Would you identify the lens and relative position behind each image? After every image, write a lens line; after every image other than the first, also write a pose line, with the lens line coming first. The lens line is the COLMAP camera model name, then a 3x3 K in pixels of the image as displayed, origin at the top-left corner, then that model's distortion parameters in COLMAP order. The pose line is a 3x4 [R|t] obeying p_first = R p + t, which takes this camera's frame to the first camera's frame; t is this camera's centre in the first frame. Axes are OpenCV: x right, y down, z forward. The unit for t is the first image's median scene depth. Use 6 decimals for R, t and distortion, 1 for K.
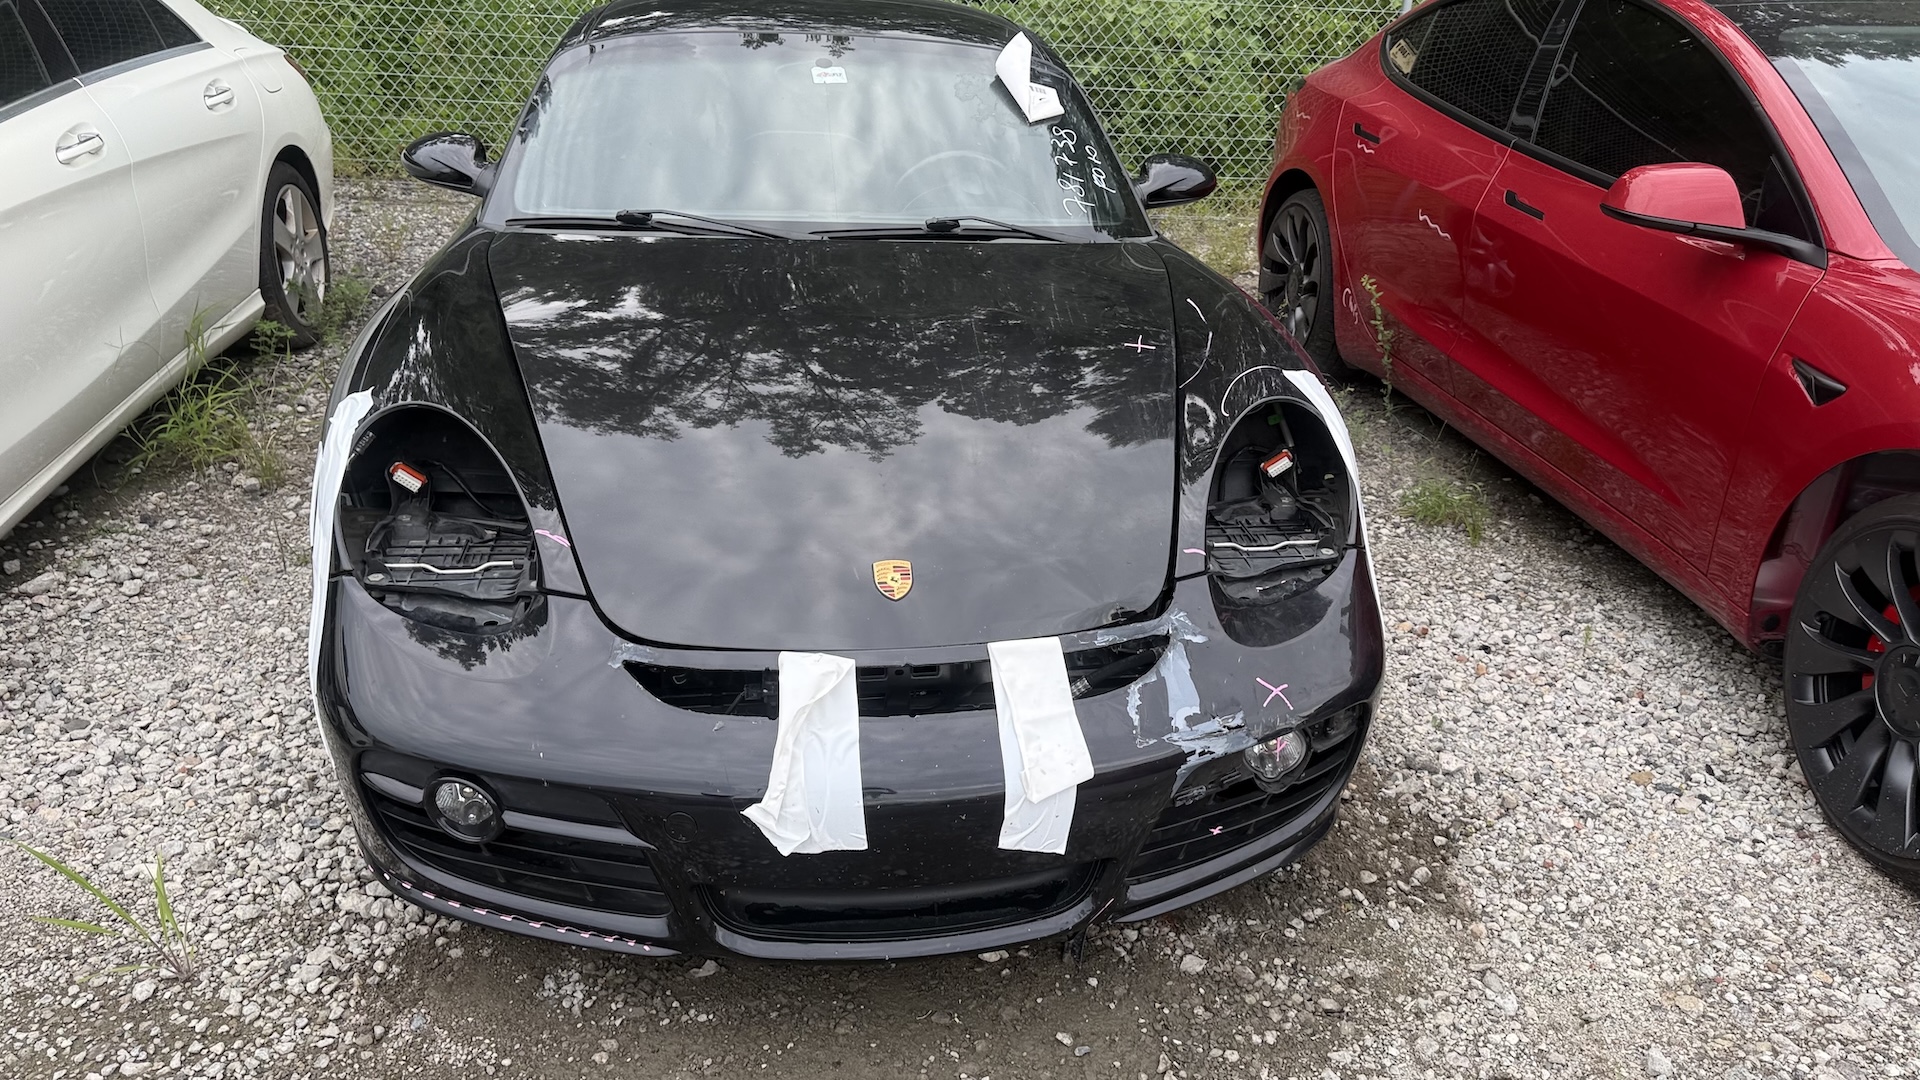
lens RADIAL K [[1359.1, 0, 965.3], [0, 1359.1, 535.5], [0, 0, 1]] dist [0.030438, -0.041950]
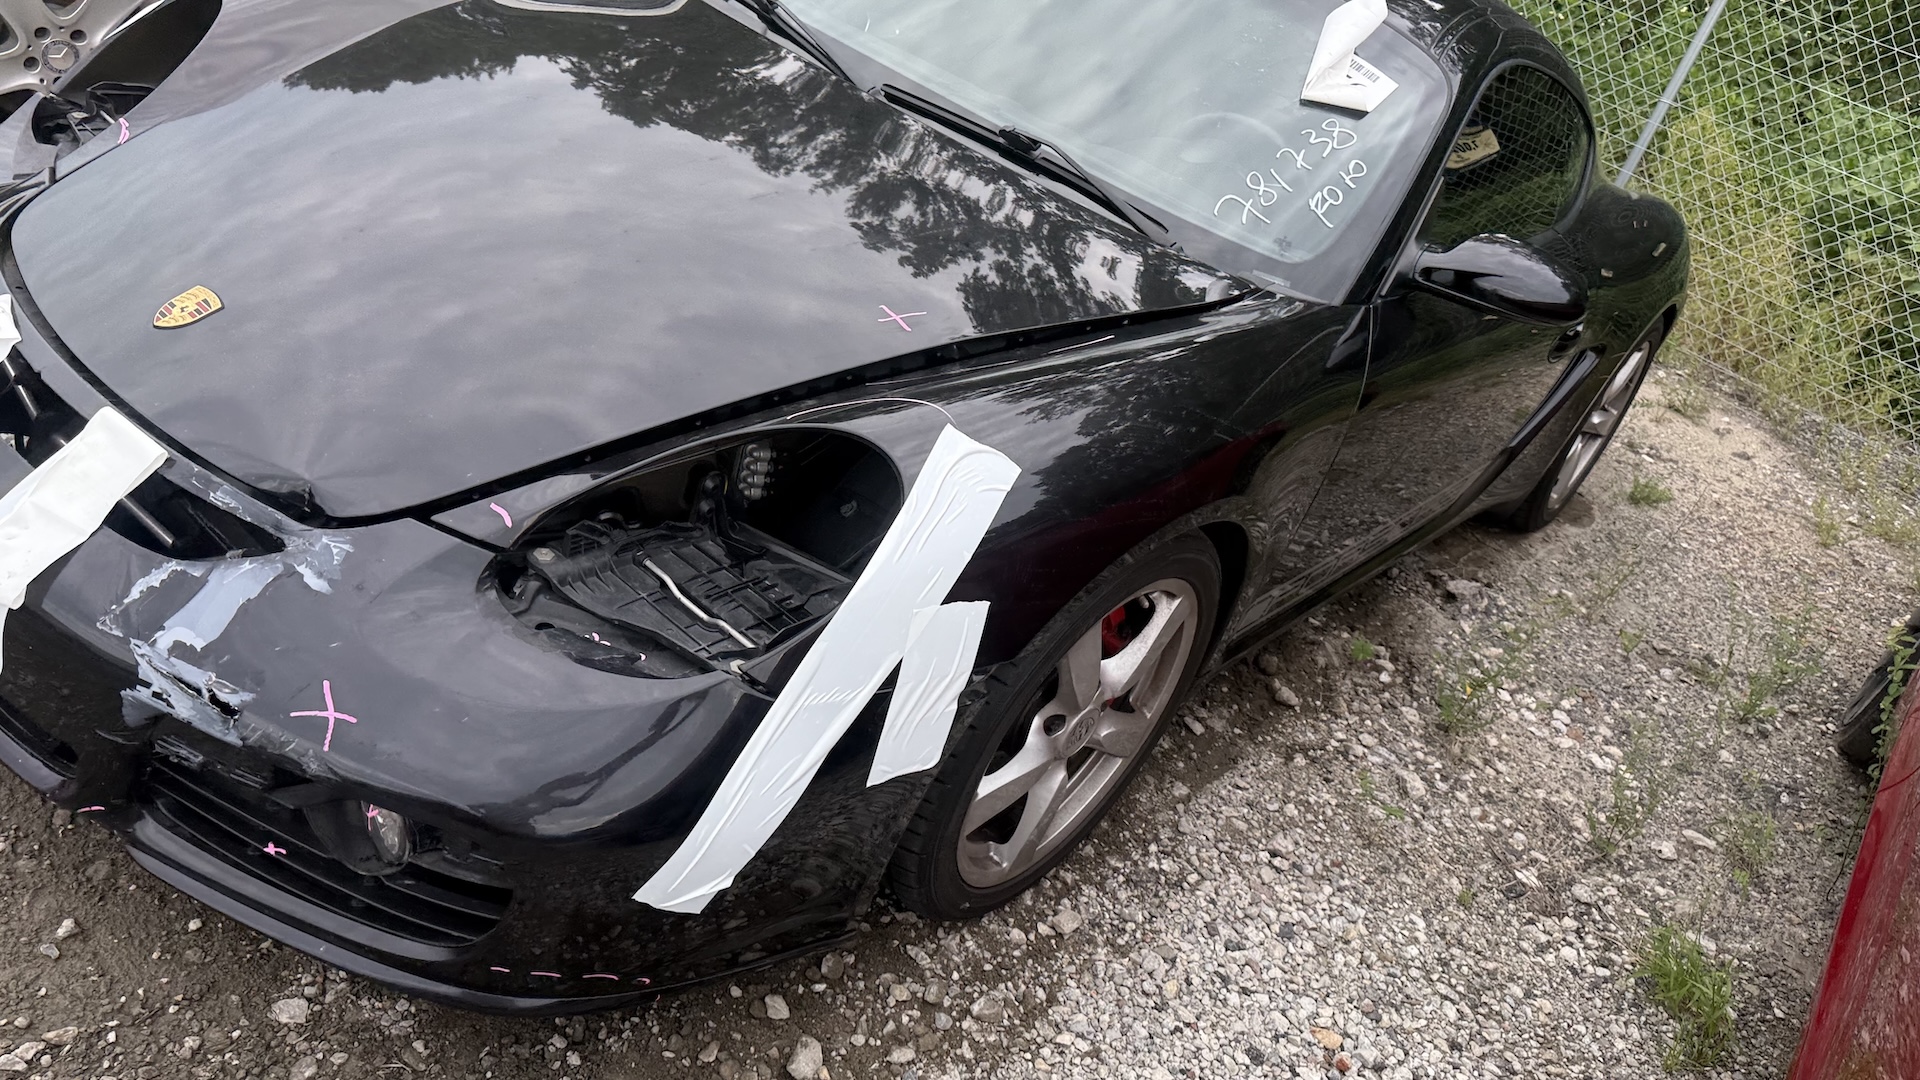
lens RADIAL K [[1359.1, 0, 941.2], [0, 1359.1, 517.7], [0, 0, 1]] dist [0.030438, -0.041950]
pose [[0.640057, 0.505290, -0.578800, 0.514185], [-0.525383, 0.837511, 0.150158, -0.149063], [0.560624, 0.207982, 0.801526, 0.427242]]
